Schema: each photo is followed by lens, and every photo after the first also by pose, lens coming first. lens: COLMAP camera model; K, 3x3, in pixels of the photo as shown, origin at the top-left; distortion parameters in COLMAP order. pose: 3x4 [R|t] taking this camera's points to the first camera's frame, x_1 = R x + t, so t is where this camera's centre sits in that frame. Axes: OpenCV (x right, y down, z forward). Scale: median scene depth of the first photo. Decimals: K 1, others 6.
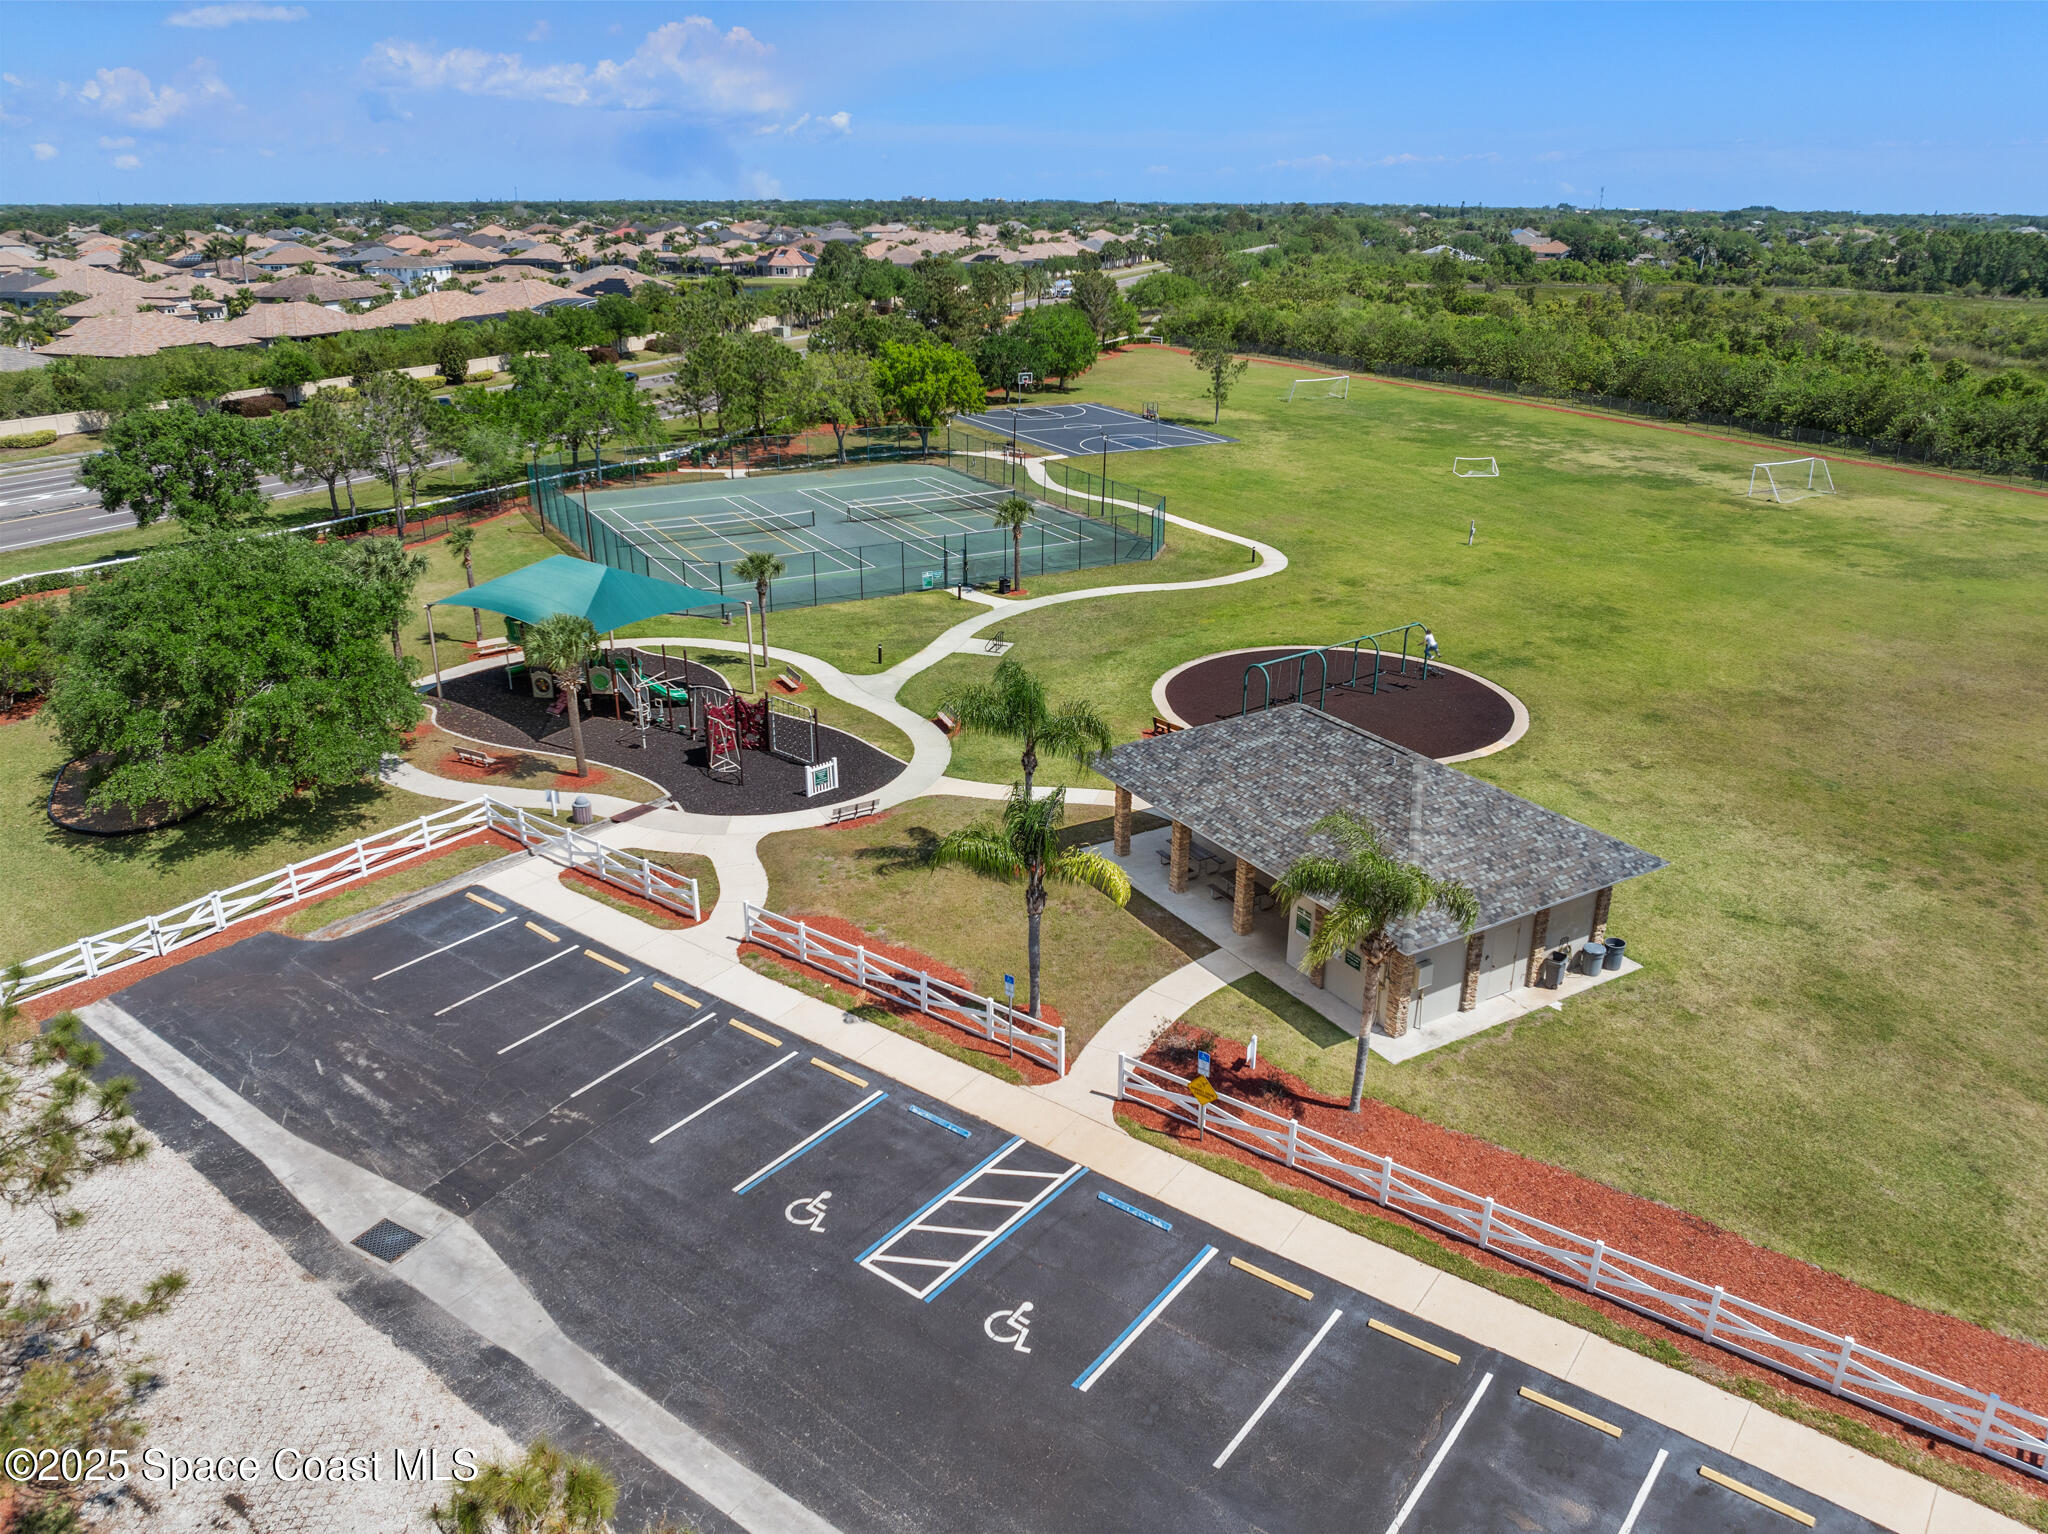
lens RADIAL K [[1425.9, 0, 1031.1], [0, 1425.9, 756.1], [0, 0, 1]] dist [-0.043771, 0.011157]
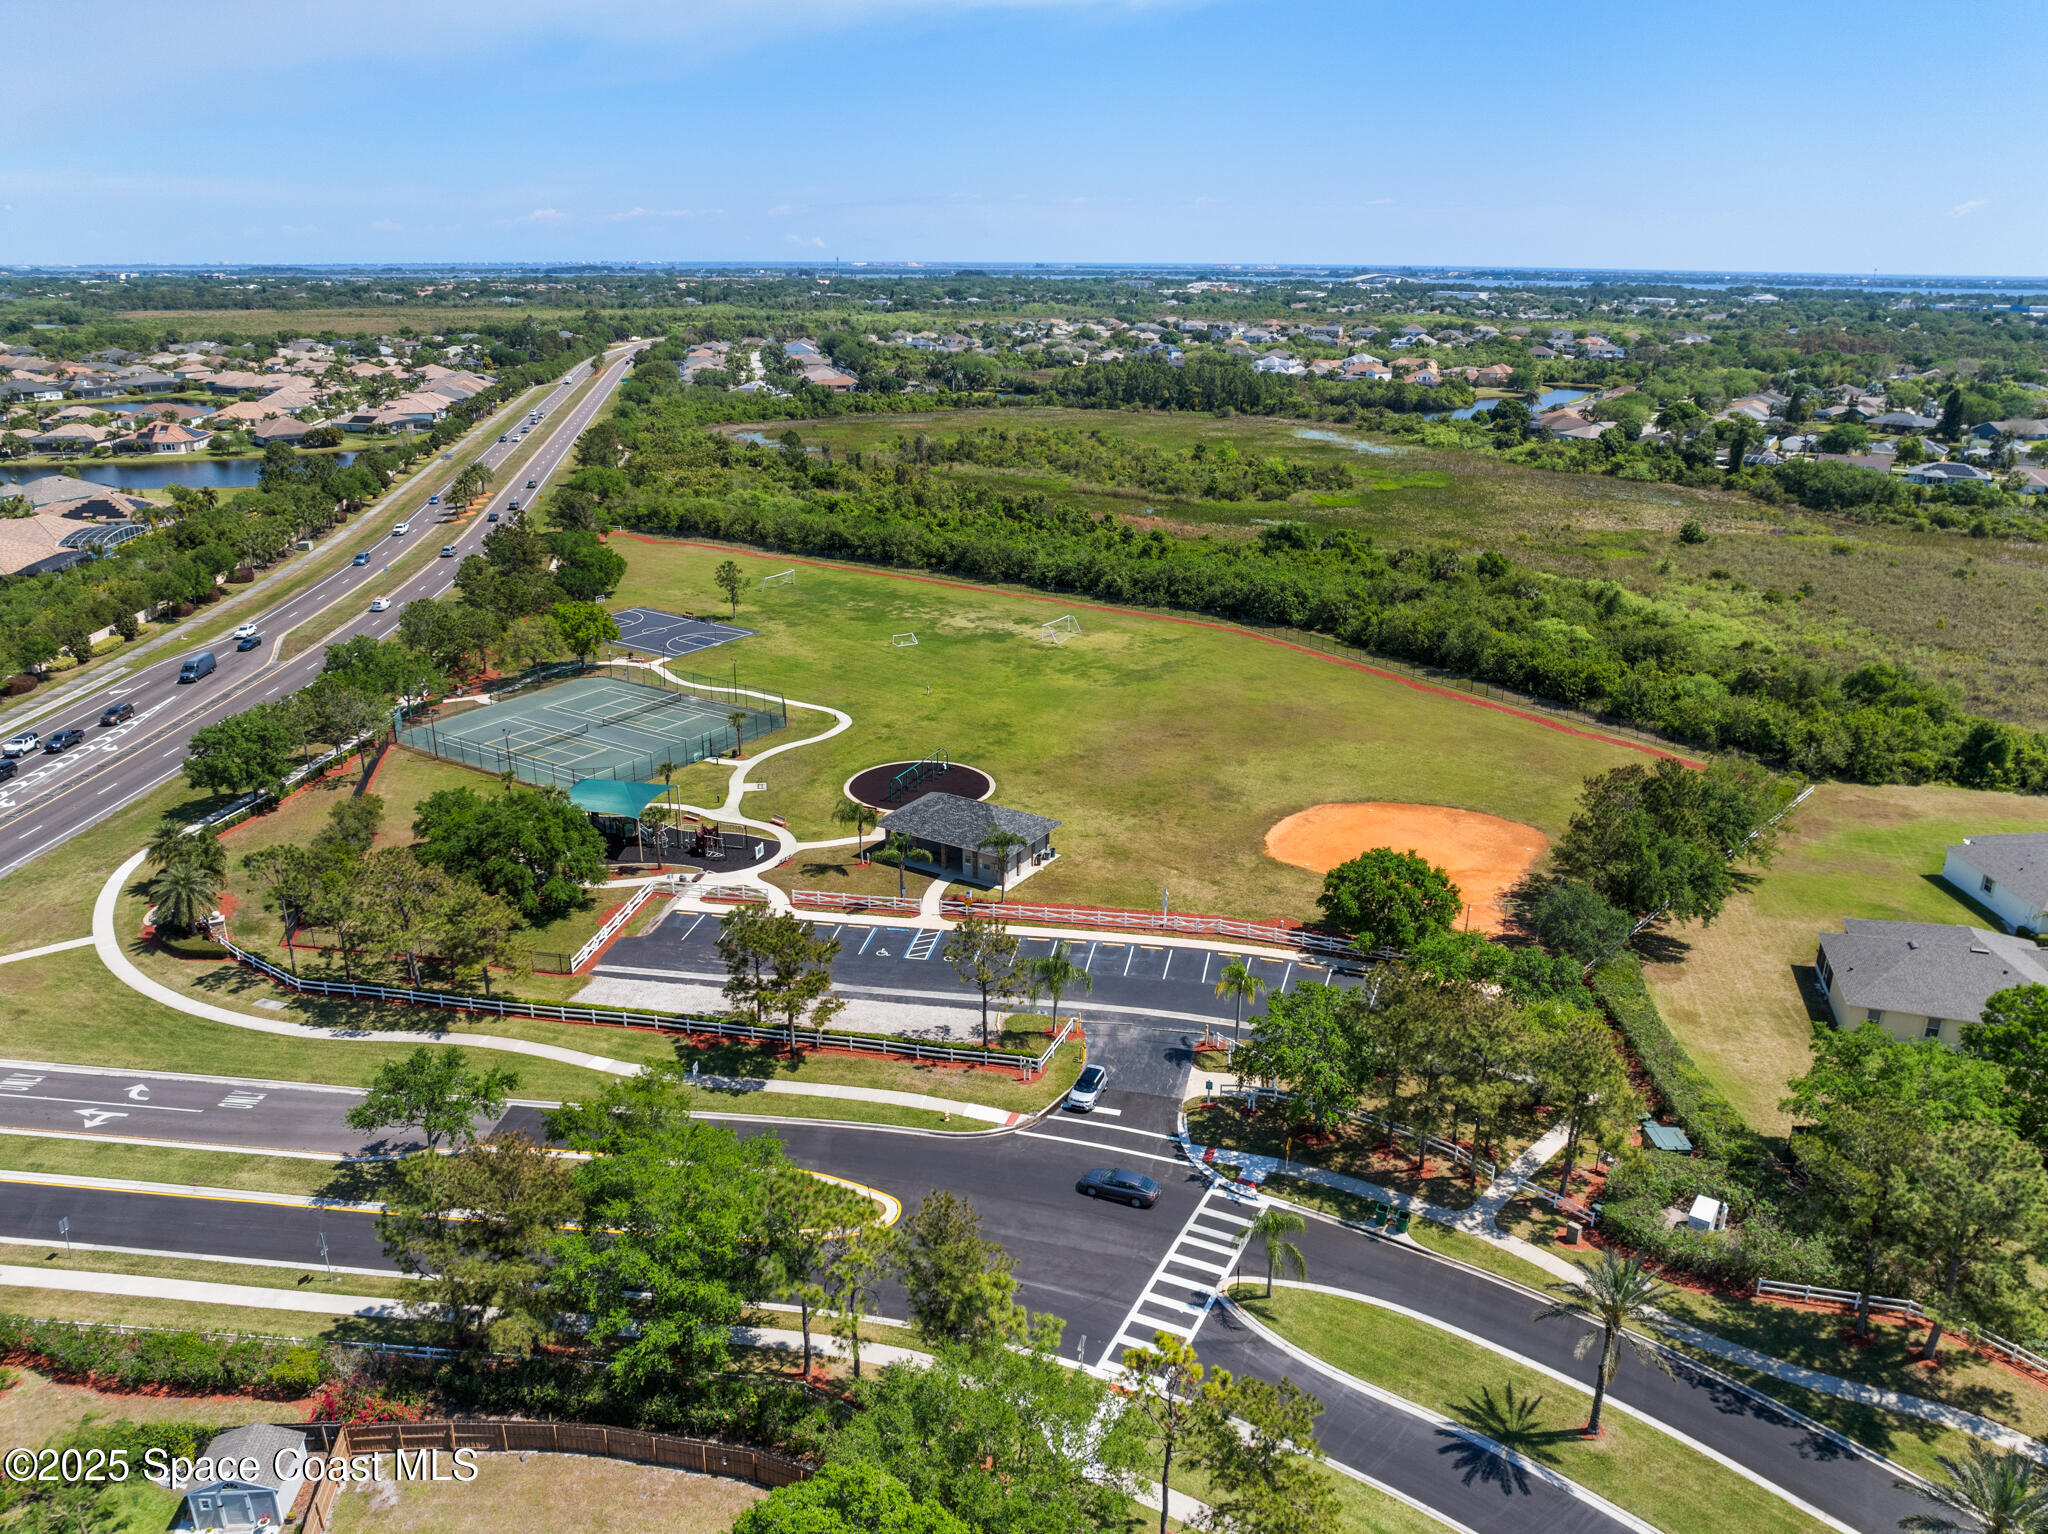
lens RADIAL K [[1425.9, 0, 1037.1], [0, 1425.9, 776.7], [0, 0, 1]] dist [-0.043771, 0.011157]
pose [[0.878806, -0.160125, 0.449512, -0.852719], [0.169267, 0.985366, 0.020086, -0.084640], [-0.446150, 0.058435, 0.893049, -1.540352]]
